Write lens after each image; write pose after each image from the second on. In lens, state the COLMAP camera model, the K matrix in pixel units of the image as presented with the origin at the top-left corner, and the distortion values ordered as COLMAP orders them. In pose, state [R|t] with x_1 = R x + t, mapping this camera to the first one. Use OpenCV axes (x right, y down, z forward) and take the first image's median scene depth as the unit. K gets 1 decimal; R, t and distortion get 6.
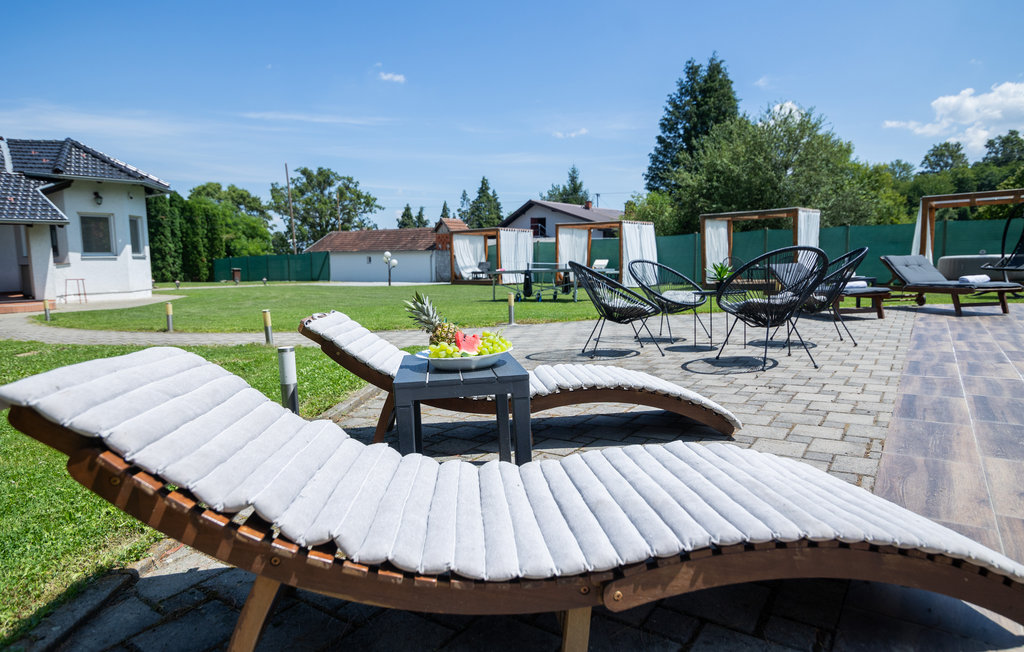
lens RADIAL K [[587.7, 0, 512.0], [0, 587.7, 326.0], [0, 0, 1]] dist [-0.001171, -0.001508]
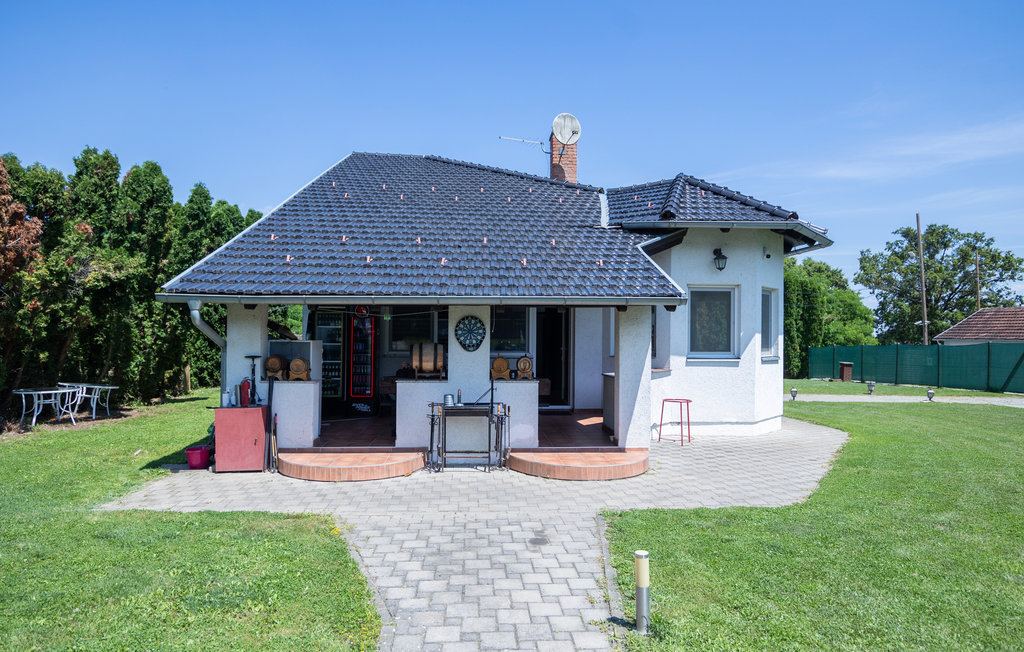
lens RADIAL K [[614.9, 0, 512.0], [0, 614.9, 326.0], [0, 0, 1]] dist [-0.001494, -0.000342]
pose [[0.654909, 0.001912, -0.755705, -0.166569], [-0.102498, 0.990981, -0.086320, -0.034627], [0.748724, 0.133990, 0.649198, 0.202054]]
